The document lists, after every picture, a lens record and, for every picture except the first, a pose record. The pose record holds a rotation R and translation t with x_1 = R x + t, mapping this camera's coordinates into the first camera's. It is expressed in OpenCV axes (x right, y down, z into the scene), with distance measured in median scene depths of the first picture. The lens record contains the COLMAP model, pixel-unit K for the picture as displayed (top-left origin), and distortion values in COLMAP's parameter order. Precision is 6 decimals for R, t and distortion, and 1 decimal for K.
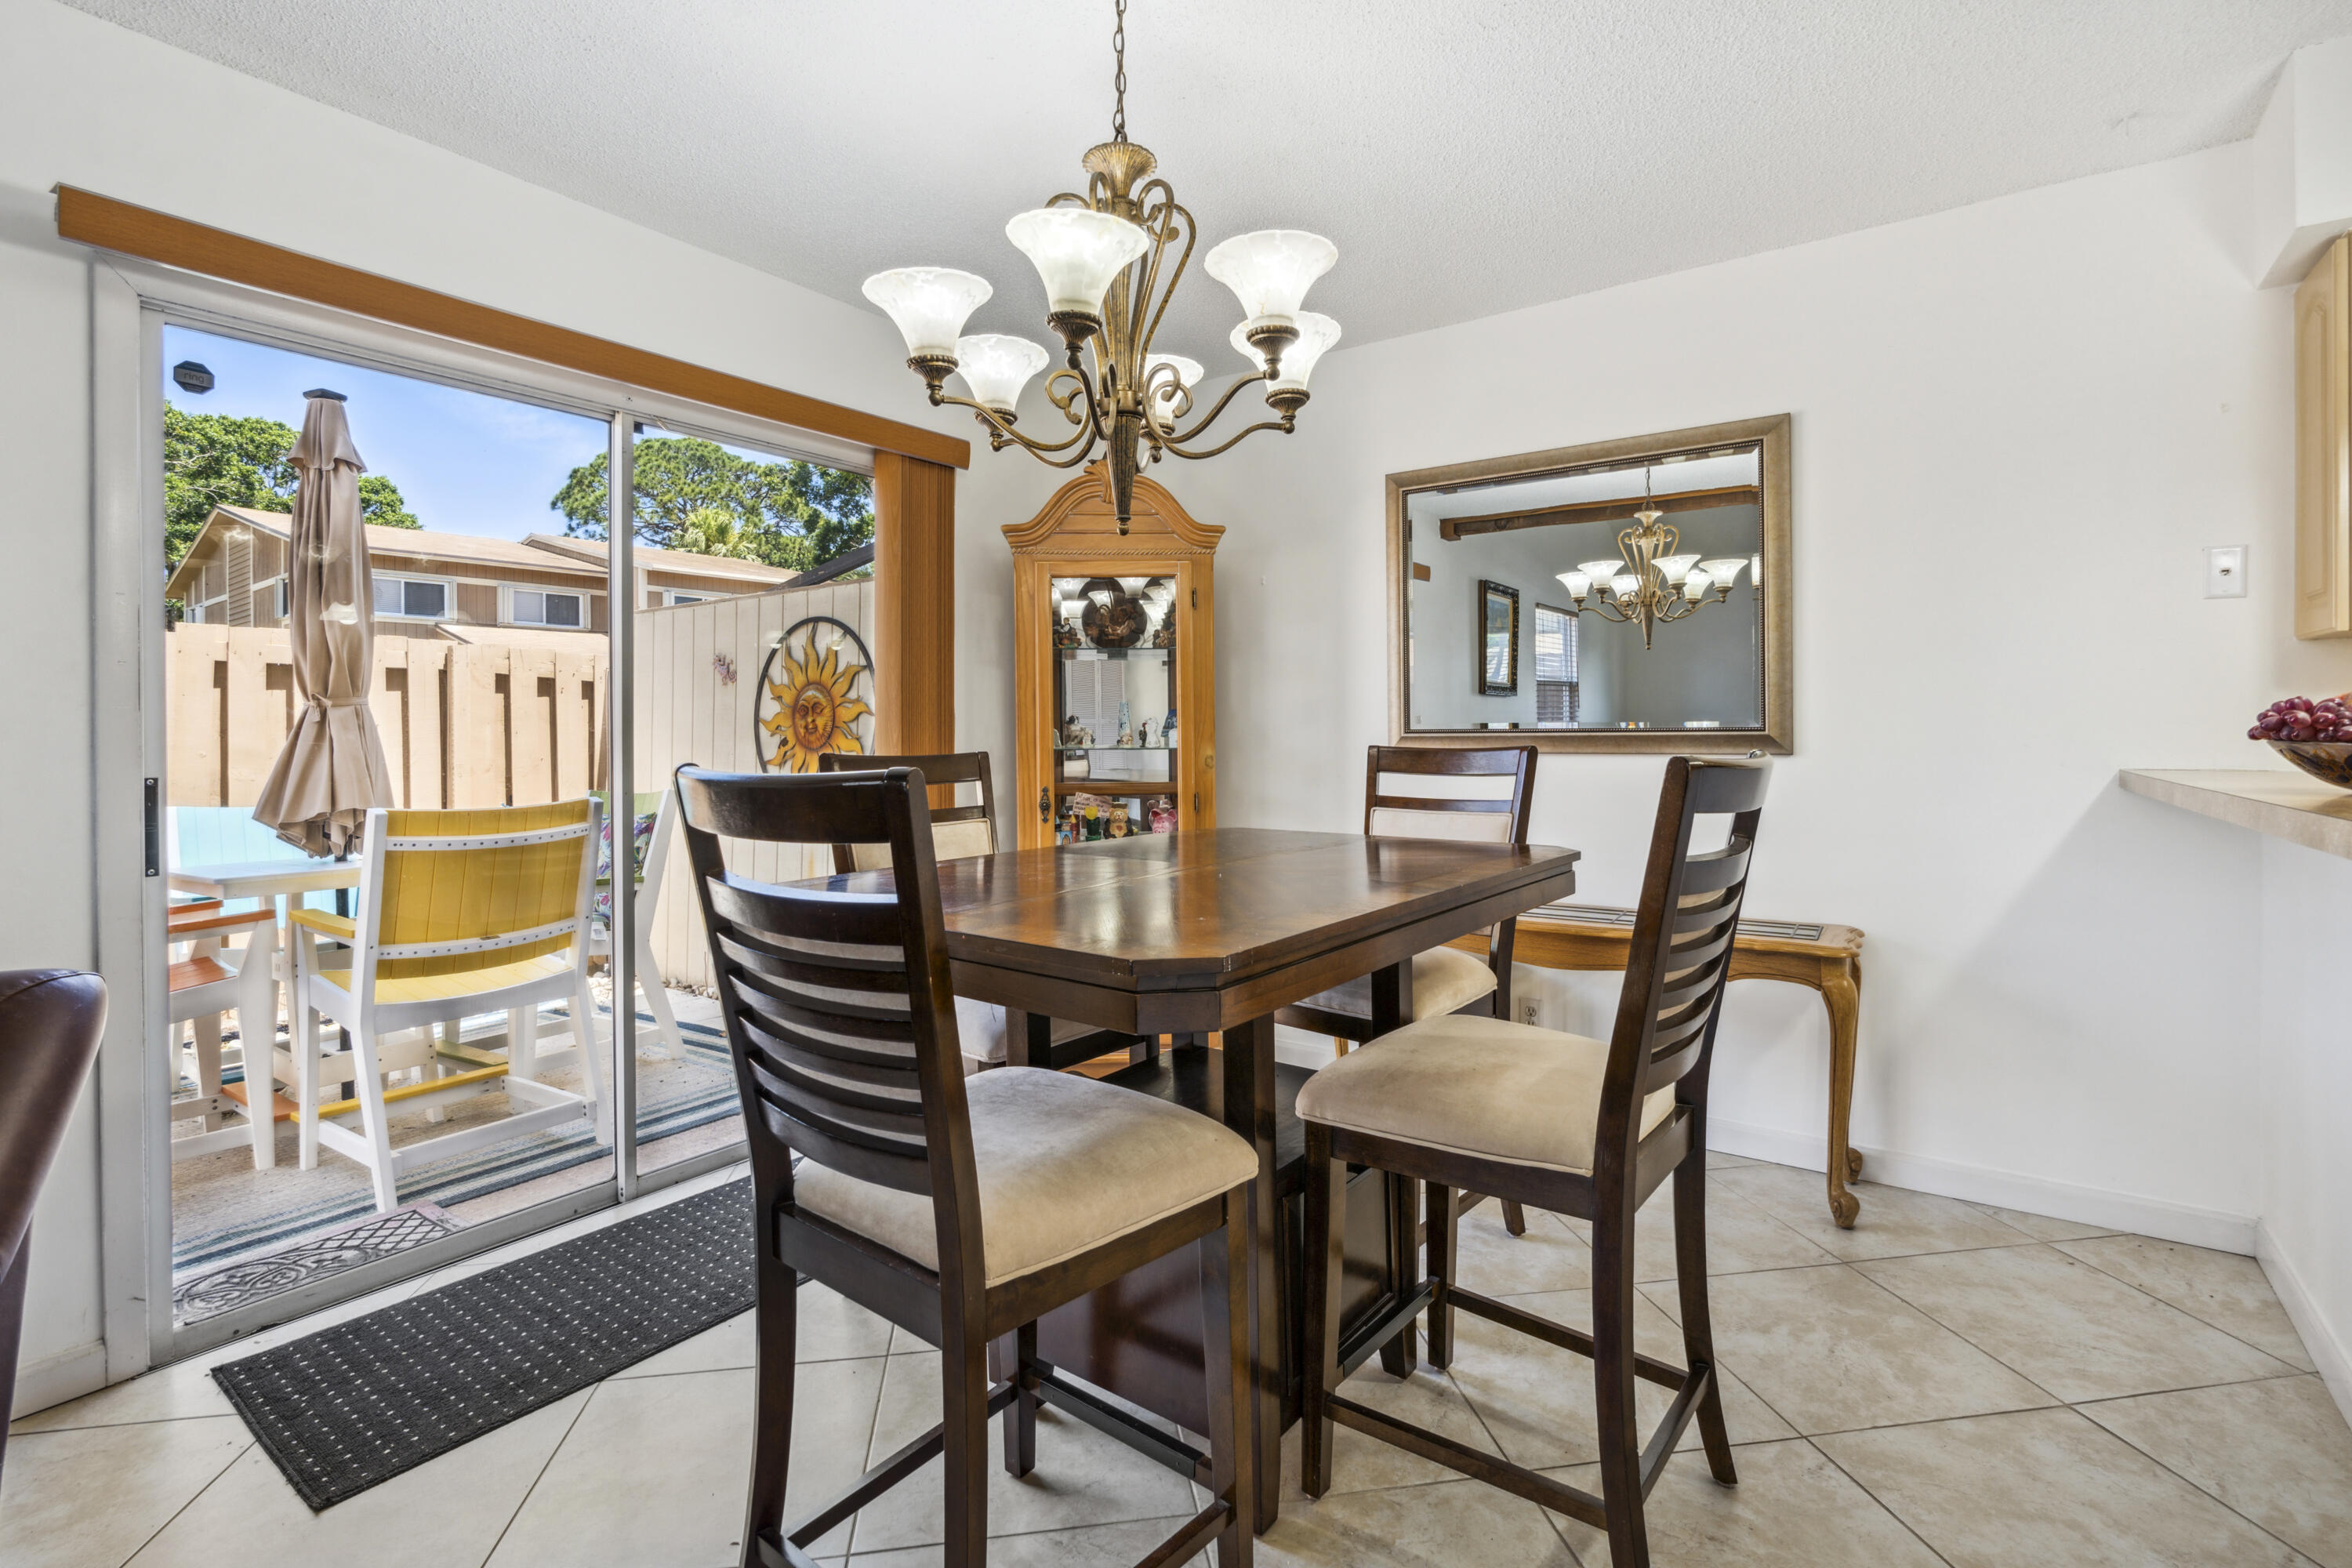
lens RADIAL K [[1088.7, 0, 1180.3], [0, 1088.7, 729.3], [0, 0, 1]] dist [-0.004370, 0.000625]
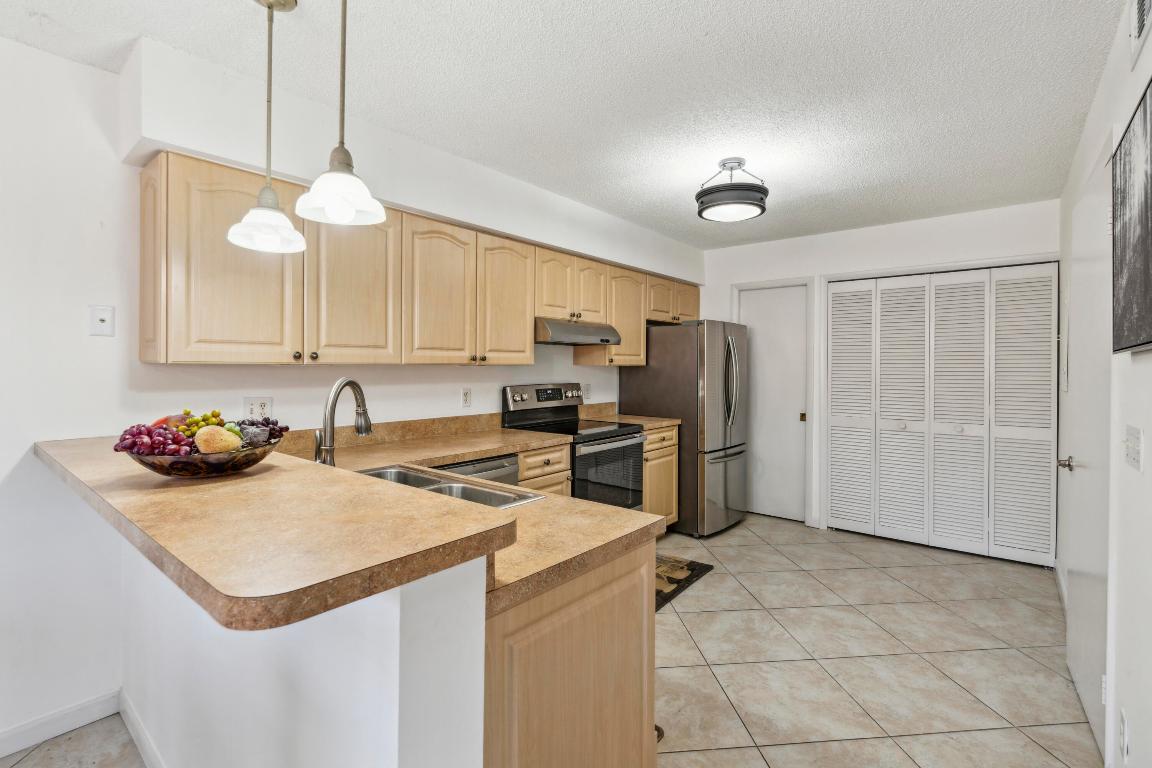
lens RADIAL K [[528.4, 0, 579.1], [0, 528.4, 378.2], [0, 0, 1]] dist [-0.003461, 0.001089]
pose [[0.072789, -0.011210, 0.997284, 0.188957], [-0.012867, 0.999843, 0.012178, -0.074843], [-0.997264, -0.013719, 0.072633, 0.189382]]
